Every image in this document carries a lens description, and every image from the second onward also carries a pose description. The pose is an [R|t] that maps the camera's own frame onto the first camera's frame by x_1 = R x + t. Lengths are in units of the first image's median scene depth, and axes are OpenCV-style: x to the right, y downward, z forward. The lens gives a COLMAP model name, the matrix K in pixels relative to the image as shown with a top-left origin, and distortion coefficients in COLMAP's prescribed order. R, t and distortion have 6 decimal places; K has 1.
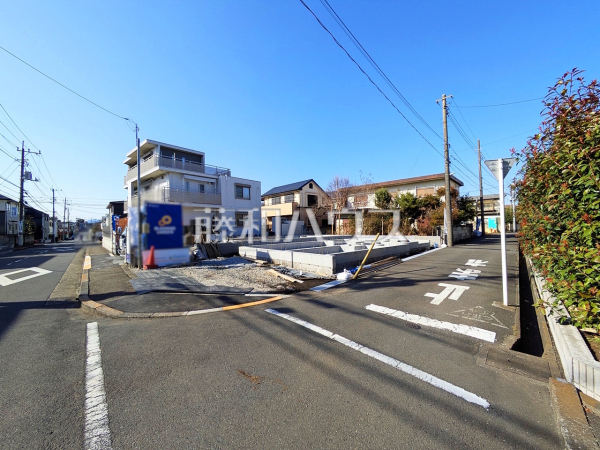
lens RADIAL K [[235.7, 0, 300.0], [0, 235.7, 225.0], [0, 0, 1]] dist [-0.001850, 0.000112]
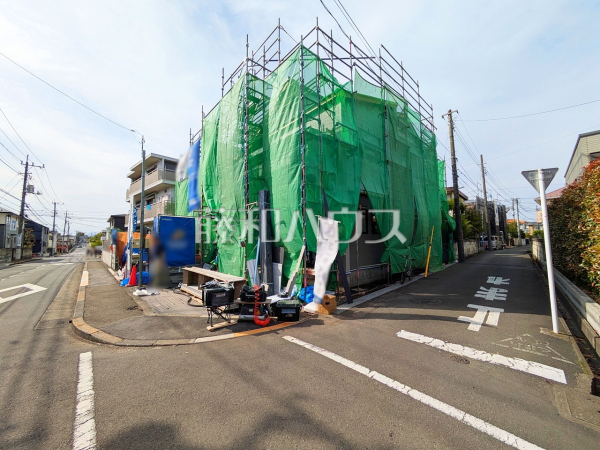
lens RADIAL K [[236.0, 0, 300.0], [0, 236.0, 225.0], [0, 0, 1]] dist [-0.000007, 0.000405]
pose [[0.999995, 0.002697, -0.001826, -0.023443], [-0.002800, 0.998233, -0.059354, -0.001647], [0.001663, 0.059358, 0.998235, 0.026207]]
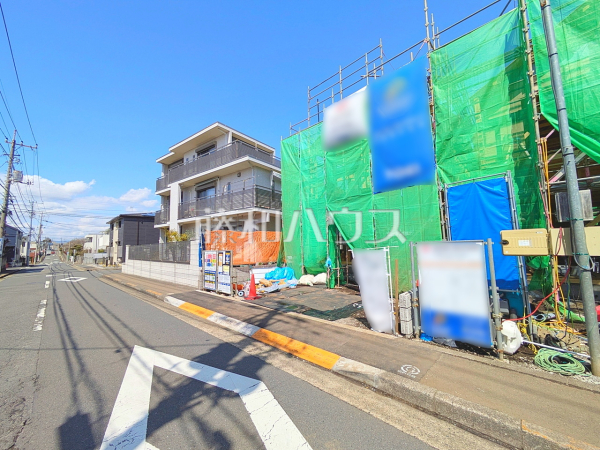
lens RADIAL K [[236.0, 0, 300.0], [0, 236.0, 225.0], [0, 0, 1]] dist [-0.000007, 0.000405]
pose [[0.997274, 0.002775, 0.073734, -0.849505], [0.003293, 0.996623, -0.082043, 0.013194], [-0.073713, 0.082062, 0.993898, 0.548165]]
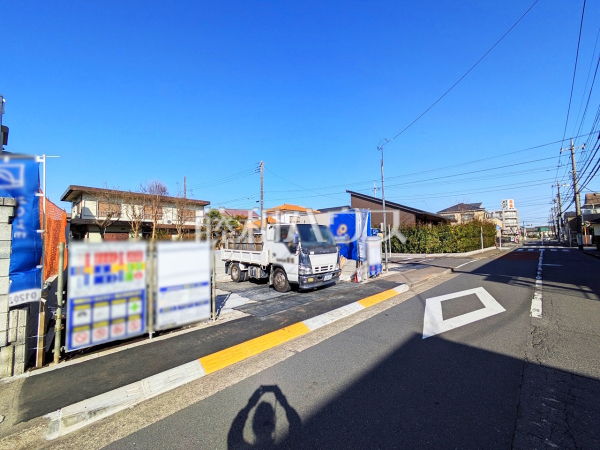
lens RADIAL K [[236.0, 0, 300.0], [0, 236.0, 225.0], [0, 0, 1]] dist [-0.000007, 0.000405]
pose [[-0.042699, 0.083208, 0.995617, -1.452823], [0.002951, 0.996532, -0.083158, 0.038904], [-0.999084, -0.000612, -0.042797, 1.177324]]
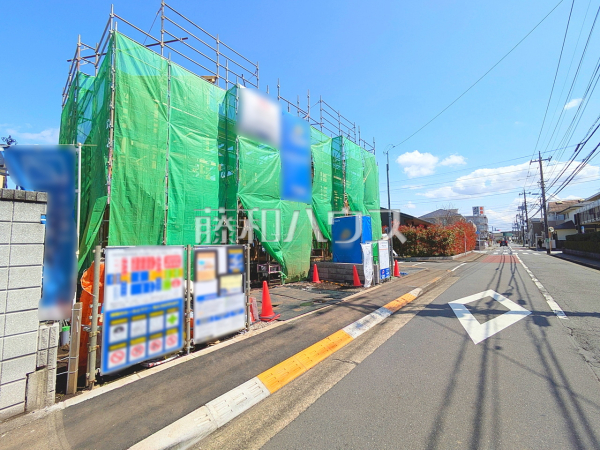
lens RADIAL K [[236.0, 0, 300.0], [0, 236.0, 225.0], [0, 0, 1]] dist [-0.000007, 0.000405]
pose [[-0.123484, 0.100850, 0.987209, -1.423132], [0.004408, 0.994868, -0.101081, 0.039423], [-0.992337, -0.008131, -0.123295, 1.279411]]
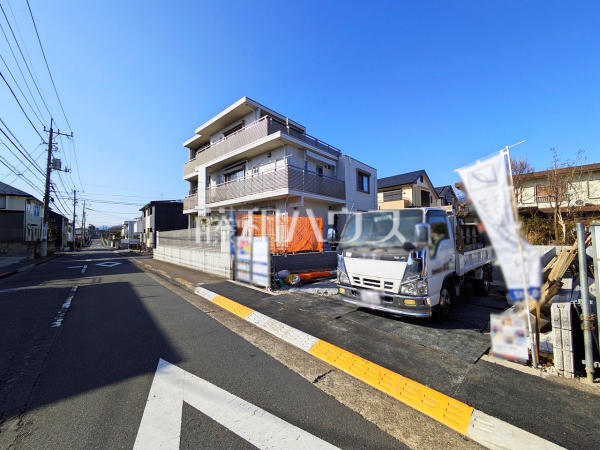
lens RADIAL K [[236.0, 0, 300.0], [0, 236.0, 225.0], [0, 0, 1]] dist [-0.000007, 0.000405]
pose [[0.999752, 0.003454, -0.021998, -0.911218], [-0.004146, 0.999496, -0.031470, 0.019514], [0.021878, 0.031553, 0.999263, 0.675730]]
